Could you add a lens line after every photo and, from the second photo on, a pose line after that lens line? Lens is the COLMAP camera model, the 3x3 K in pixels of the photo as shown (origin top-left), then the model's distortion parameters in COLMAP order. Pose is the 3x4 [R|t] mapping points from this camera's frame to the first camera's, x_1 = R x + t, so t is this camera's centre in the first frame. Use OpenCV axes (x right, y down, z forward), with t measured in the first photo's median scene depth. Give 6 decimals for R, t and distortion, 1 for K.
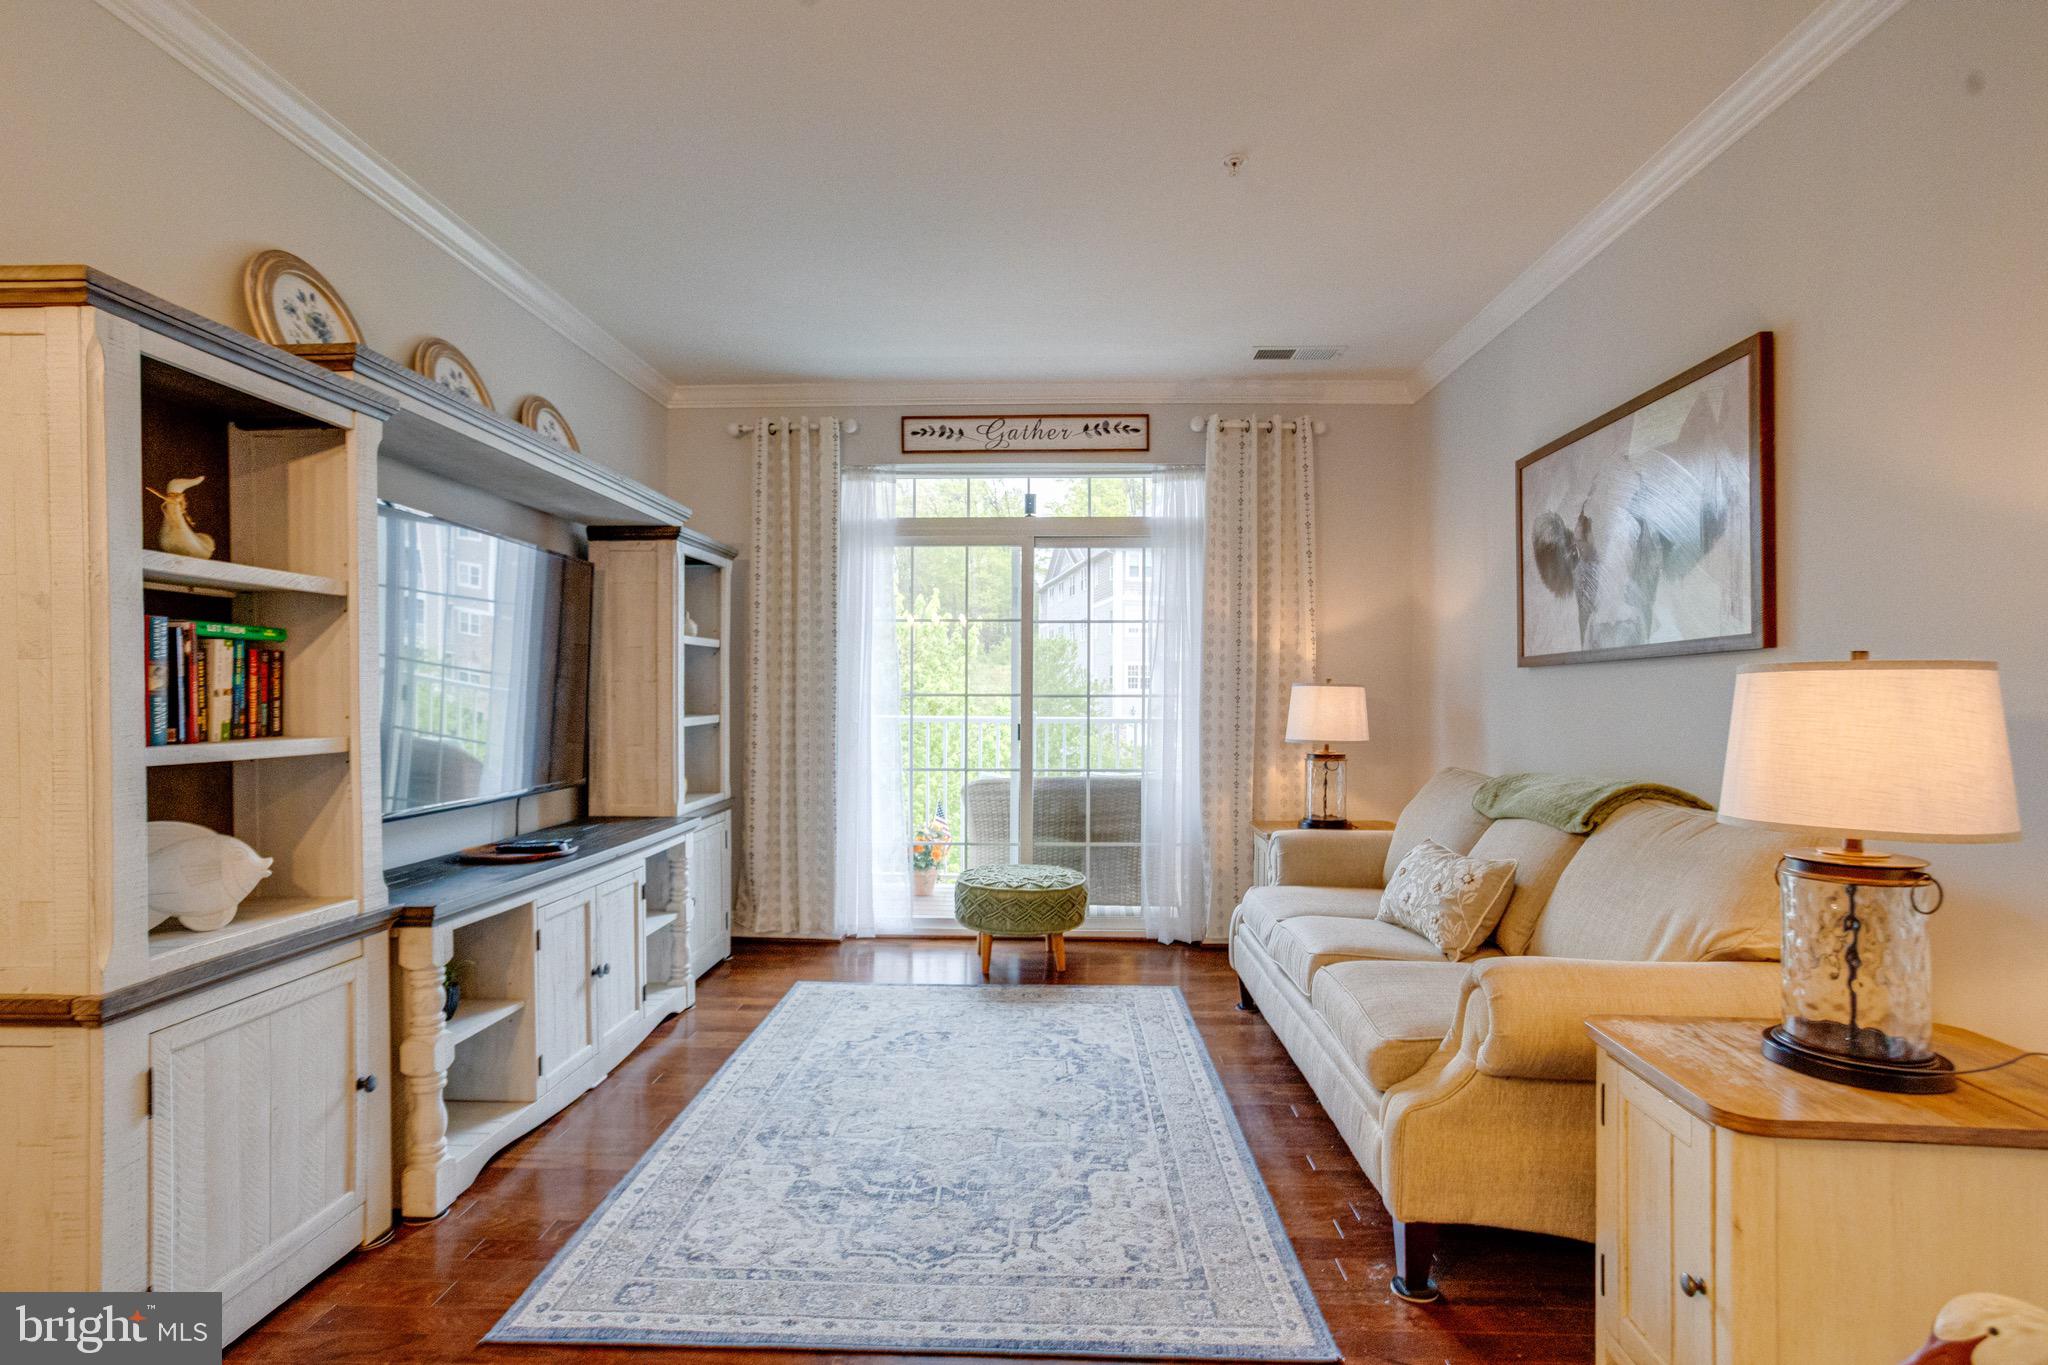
lens RADIAL K [[1017.9, 0, 1022.3], [0, 1017.9, 732.9], [0, 0, 1]] dist [0.000315, 0.000024]
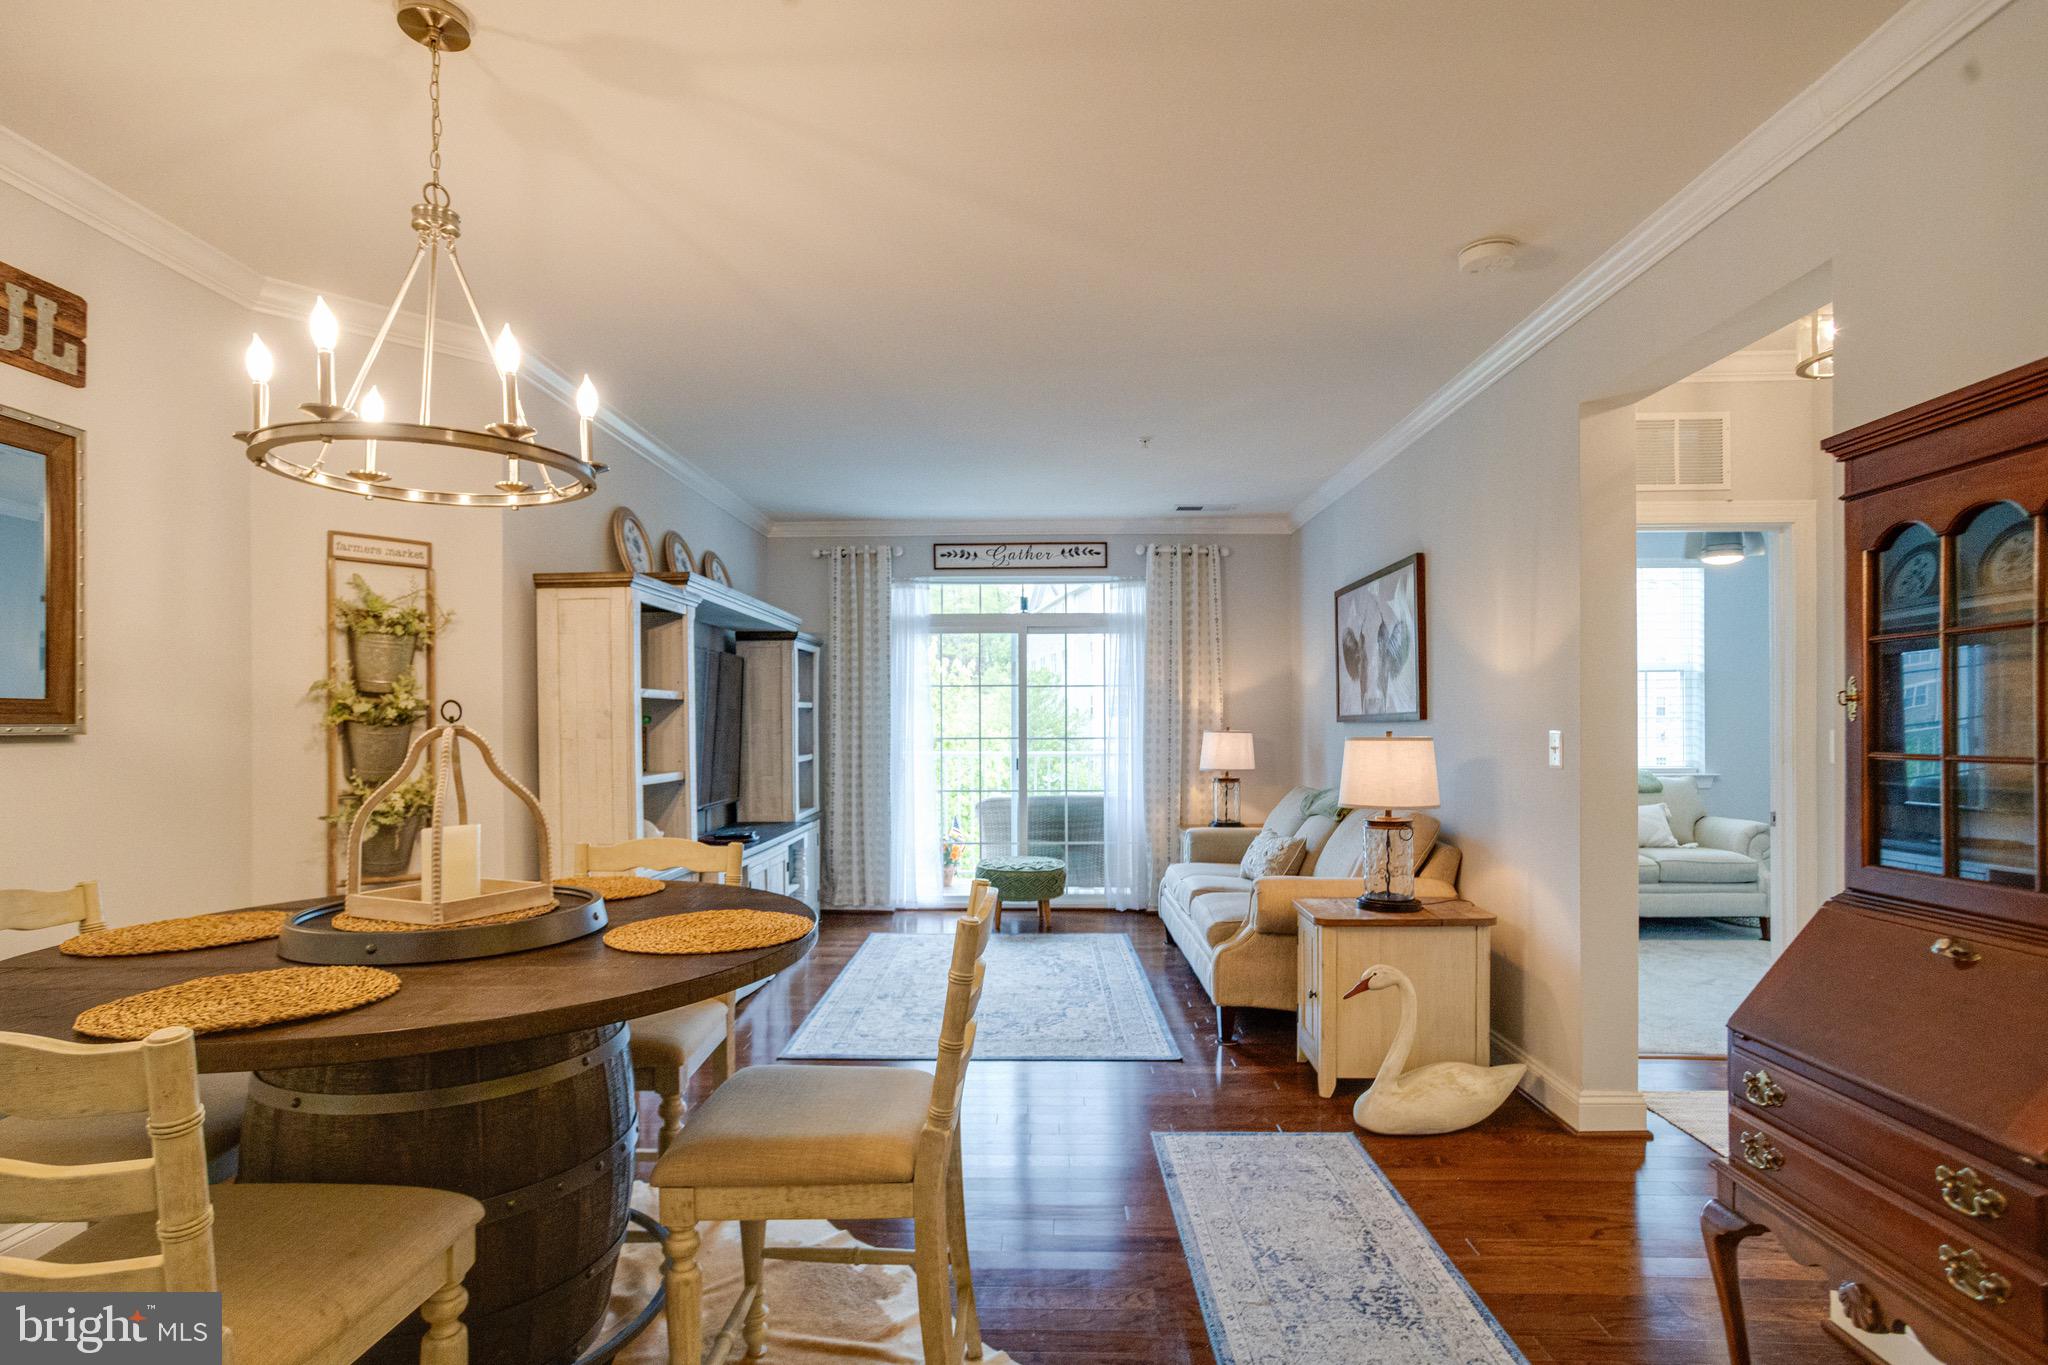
lens RADIAL K [[1017.9, 0, 1022.3], [0, 1017.9, 732.9], [0, 0, 1]] dist [0.000315, 0.000024]
pose [[0.999821, -0.005819, 0.017983, -0.022692], [0.006318, 0.999594, -0.027793, -0.005278], [-0.017814, 0.027902, 0.999452, -0.440343]]
